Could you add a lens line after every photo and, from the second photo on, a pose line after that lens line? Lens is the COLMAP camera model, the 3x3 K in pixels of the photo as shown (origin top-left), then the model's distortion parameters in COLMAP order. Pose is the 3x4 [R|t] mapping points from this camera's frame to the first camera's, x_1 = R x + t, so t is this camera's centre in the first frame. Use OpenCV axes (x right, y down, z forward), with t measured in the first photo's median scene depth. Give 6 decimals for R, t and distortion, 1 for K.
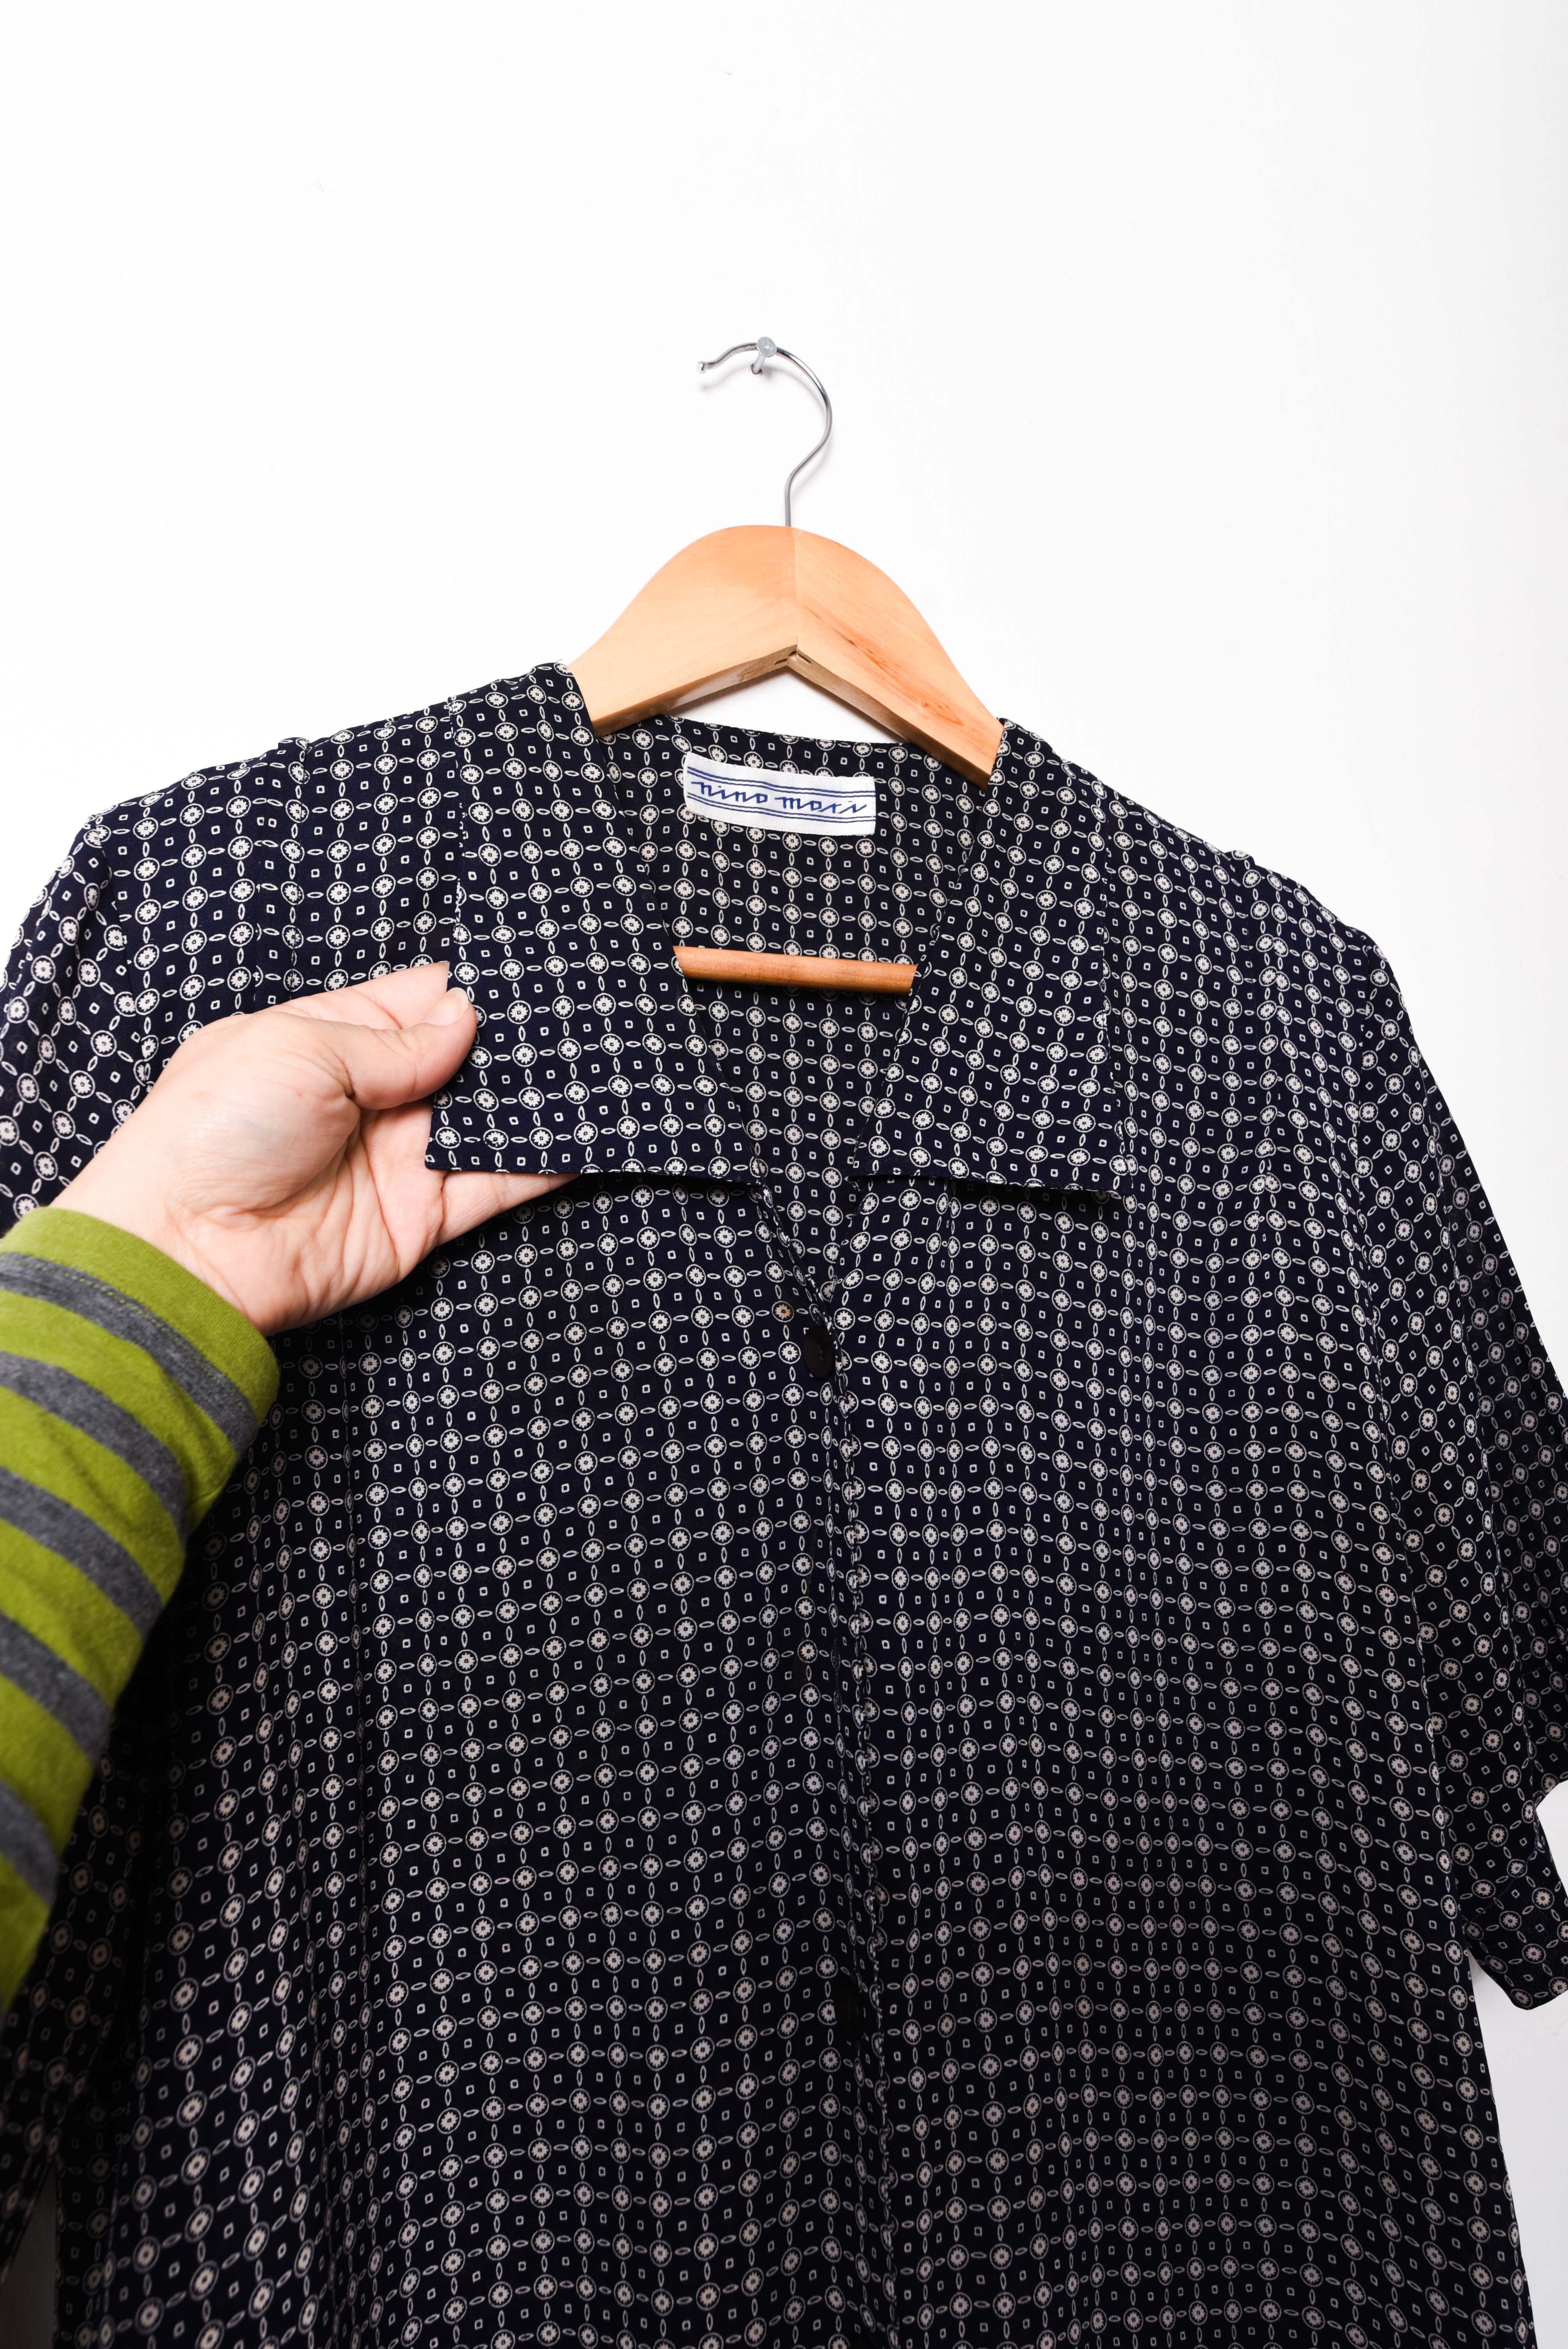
lens RADIAL K [[1427.9, 0, 784.0], [0, 1427.9, 1174.5], [0, 0, 1]] dist [-0.006211, -0.000871]
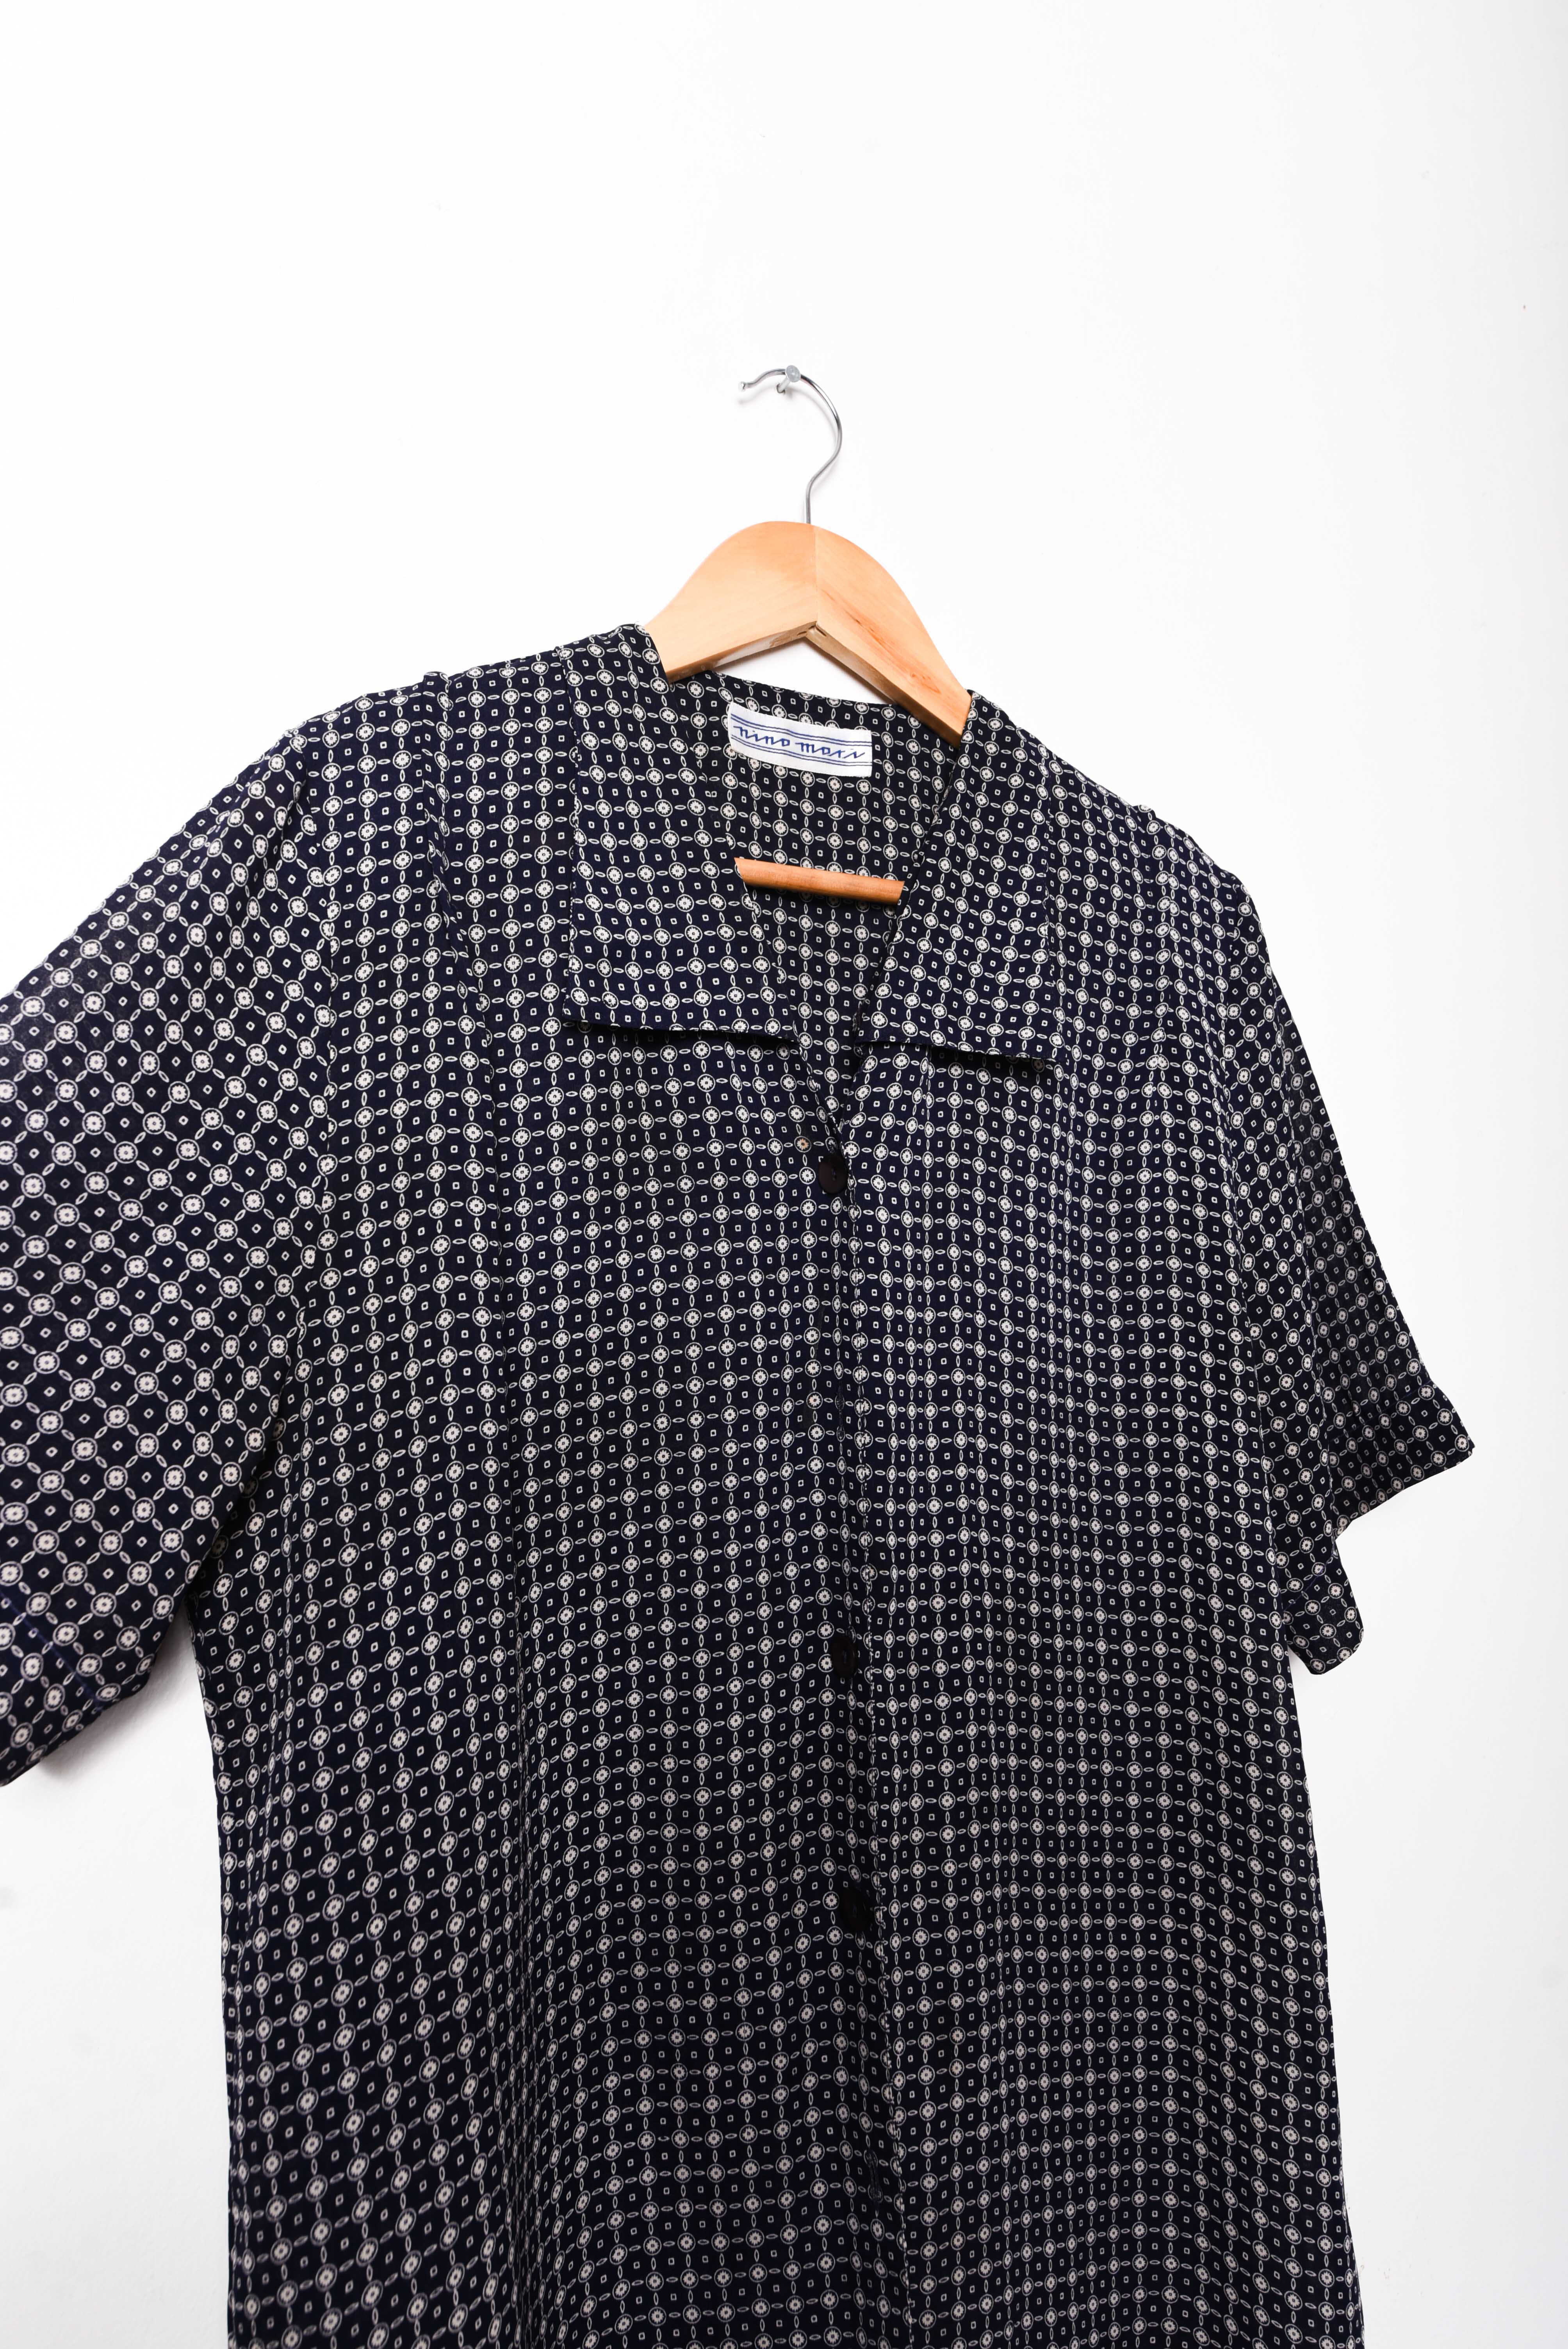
lens RADIAL K [[1427.9, 0, 784.0], [0, 1427.9, 1174.5], [0, 0, 1]] dist [-0.006211, -0.000871]
pose [[0.992025, 0.022004, 0.124102, -0.165793], [-0.027001, 0.998885, 0.038725, 0.068678], [-0.123111, -0.041767, 0.991514, -0.265641]]
